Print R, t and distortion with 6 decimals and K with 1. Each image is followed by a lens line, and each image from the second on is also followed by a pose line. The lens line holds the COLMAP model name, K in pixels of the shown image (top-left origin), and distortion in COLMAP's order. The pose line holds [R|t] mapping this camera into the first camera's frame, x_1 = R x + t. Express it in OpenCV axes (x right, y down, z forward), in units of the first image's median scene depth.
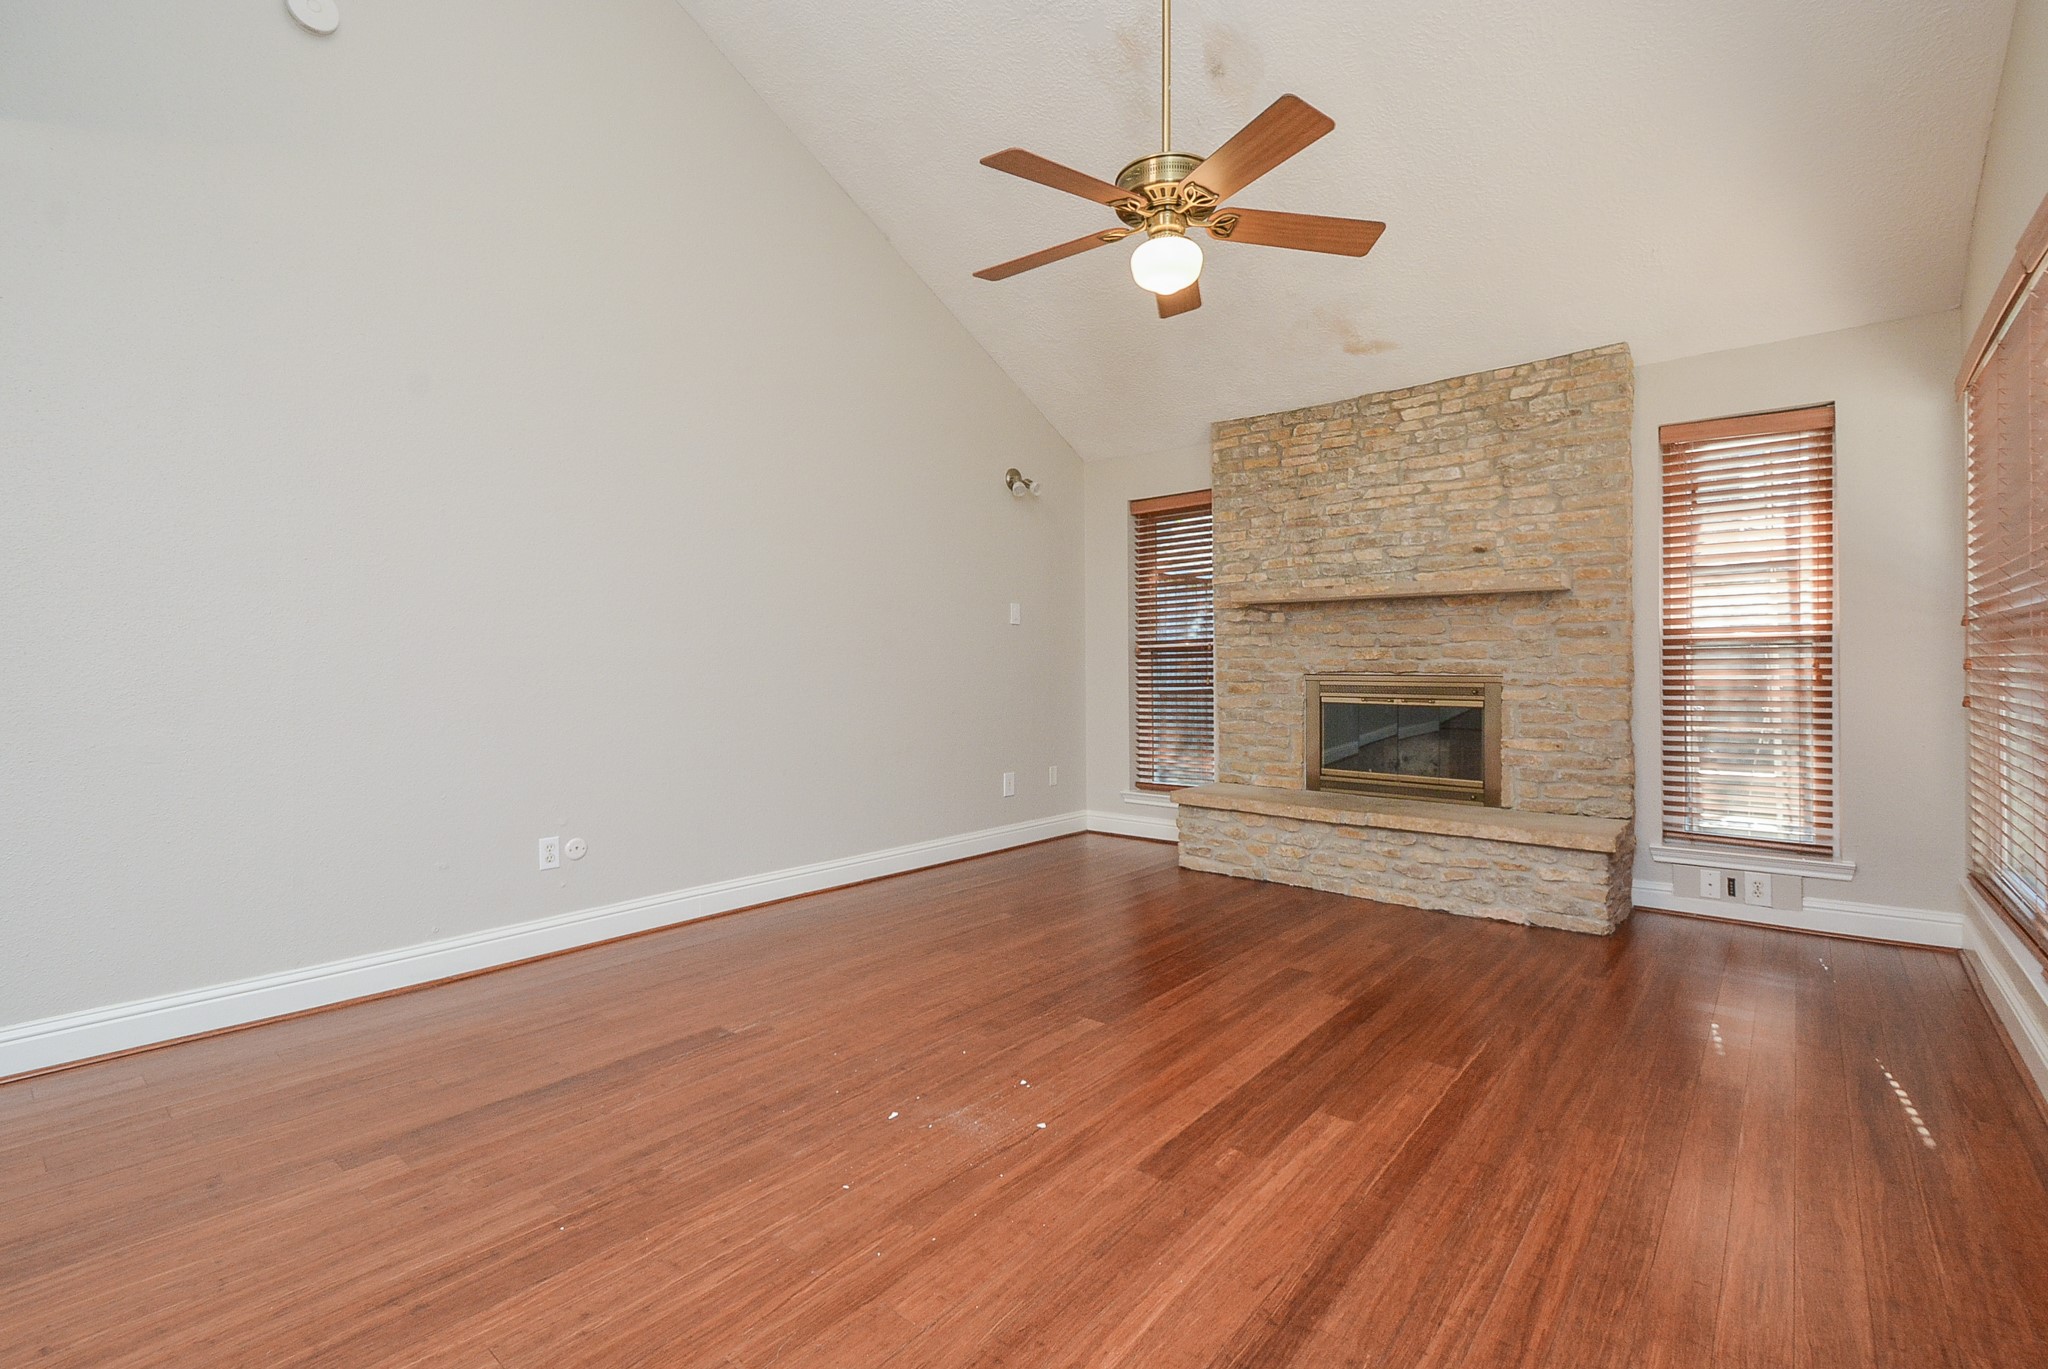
lens RADIAL K [[912.9, 0, 1031.6], [0, 912.9, 669.0], [0, 0, 1]] dist [0.009661, -0.007235]
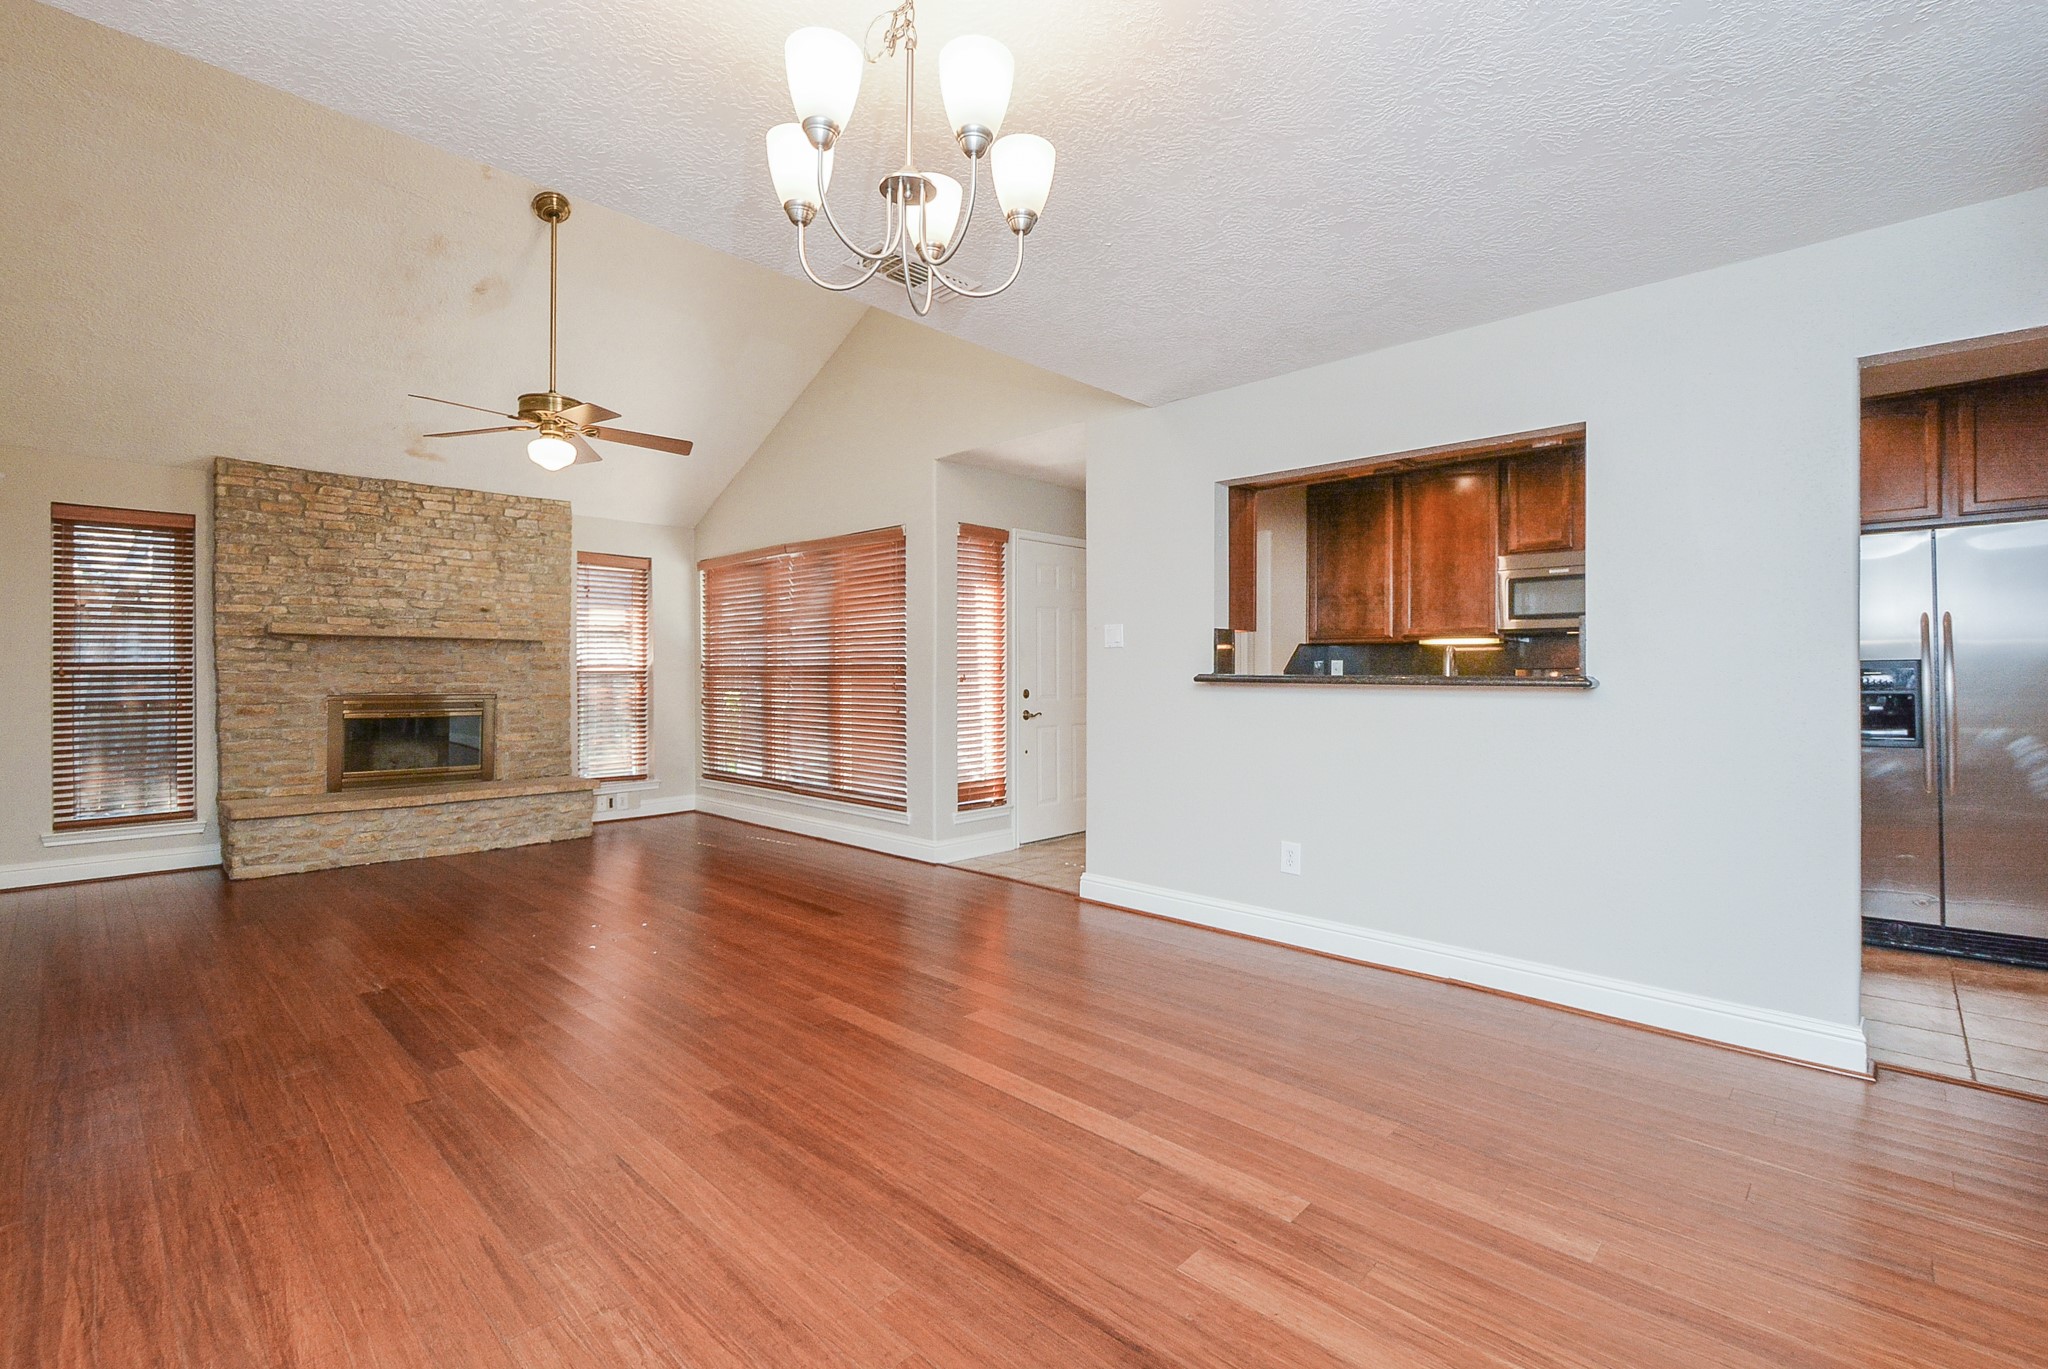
lens RADIAL K [[912.9, 0, 1031.6], [0, 912.9, 669.0], [0, 0, 1]] dist [0.009661, -0.007235]
pose [[0.065820, 0.006894, 0.997808, -0.948343], [0.002676, 0.999971, -0.007086, -0.020718], [-0.997828, 0.003136, 0.065800, 0.006758]]
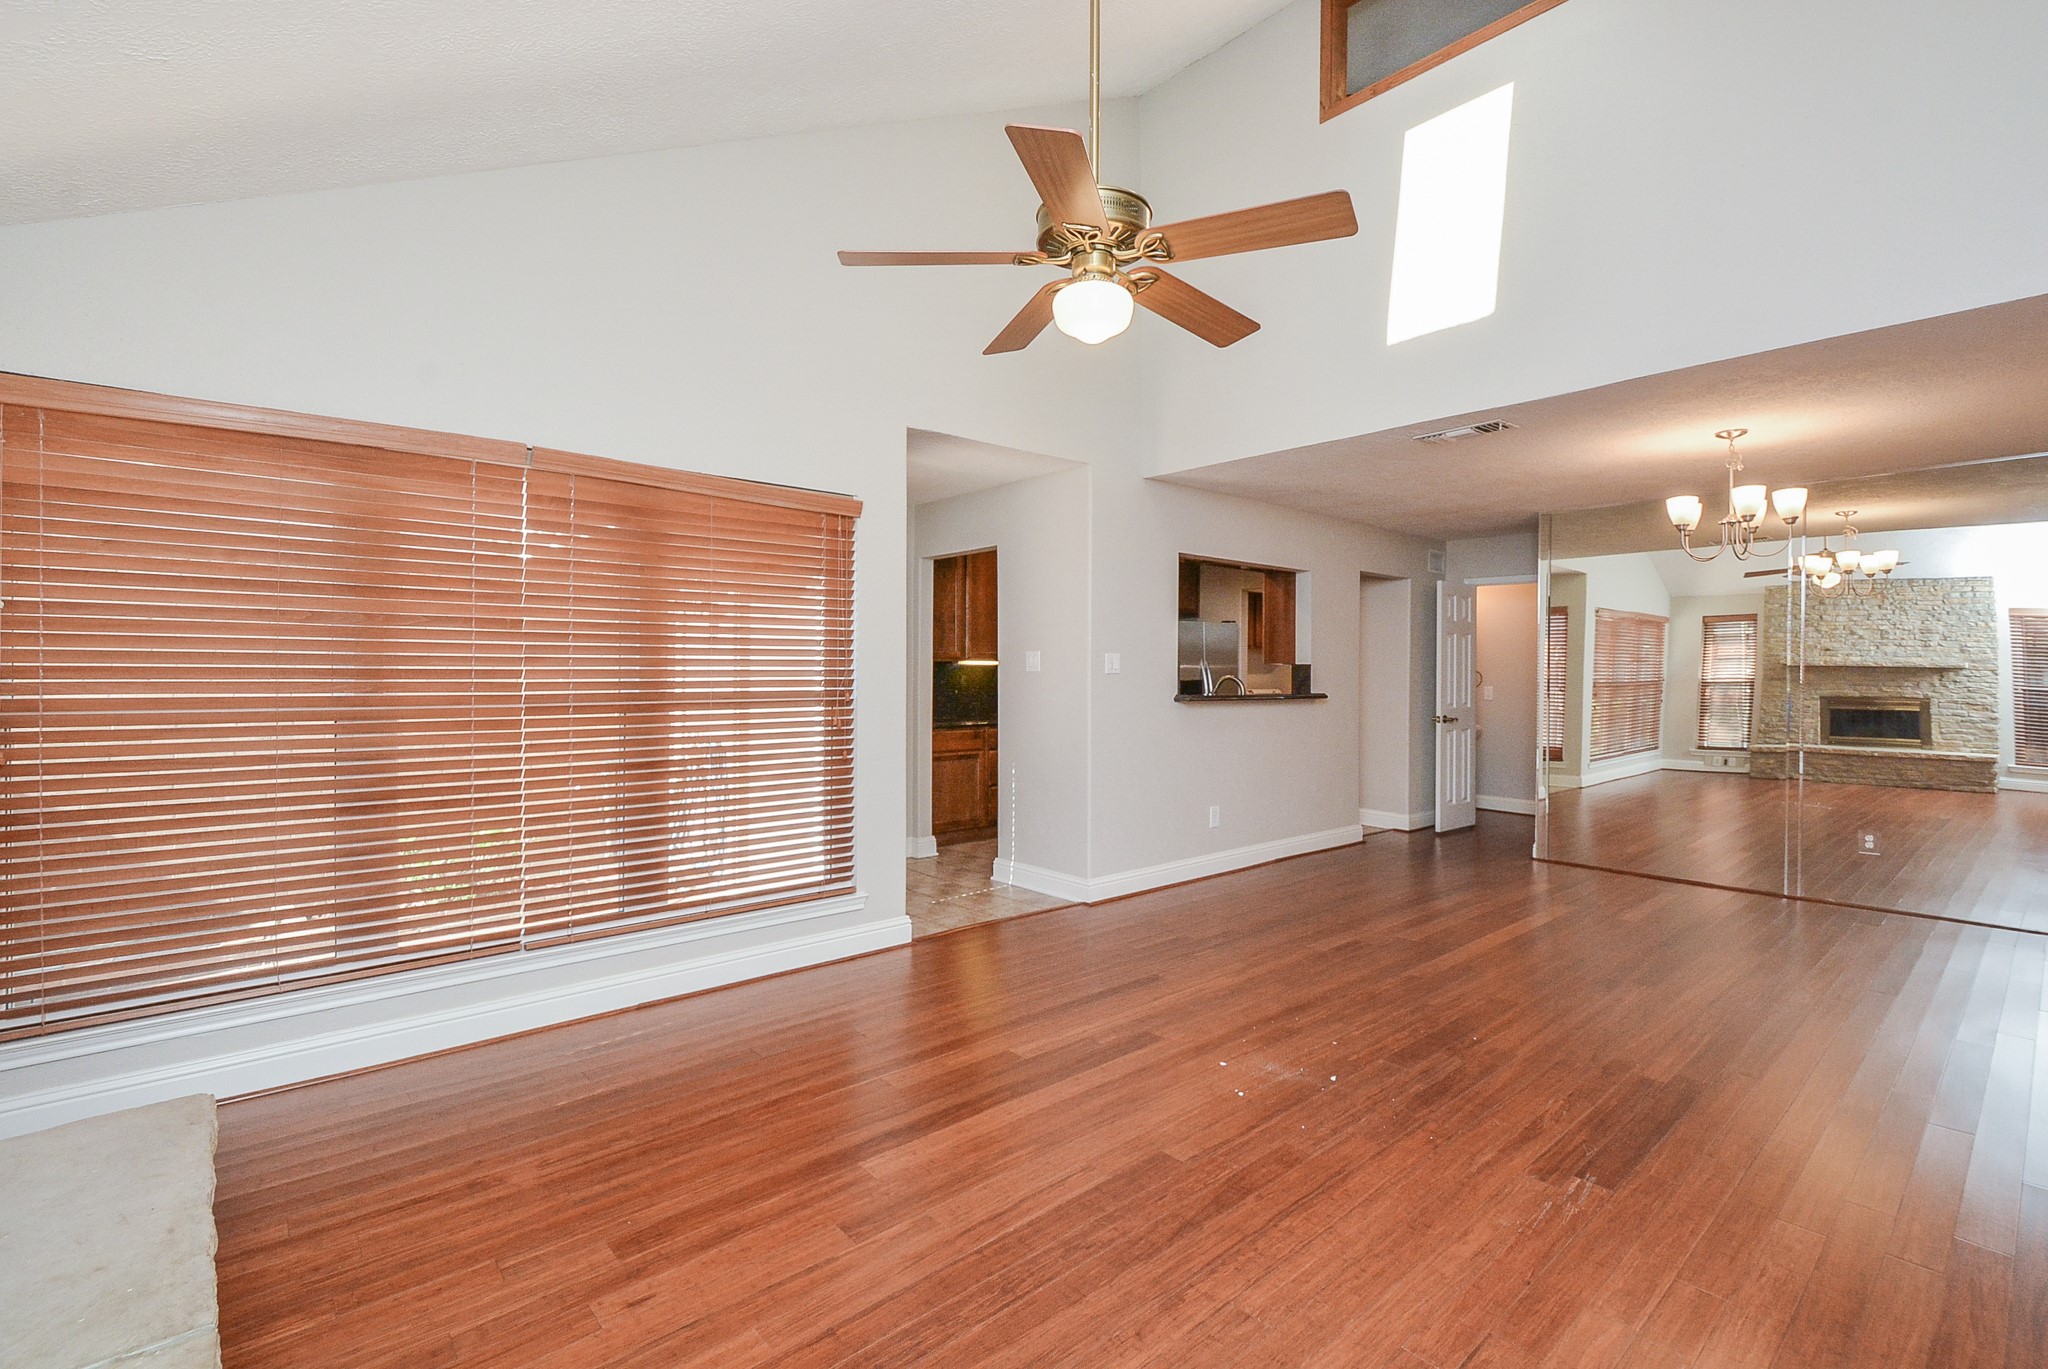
lens RADIAL K [[912.9, 0, 1031.6], [0, 912.9, 669.0], [0, 0, 1]] dist [0.009661, -0.007235]
pose [[-0.987913, 0.000058, 0.155007, 0.037863], [0.000259, 0.999999, 0.001274, -0.061114], [-0.155006, 0.001299, -0.987913, 1.209484]]
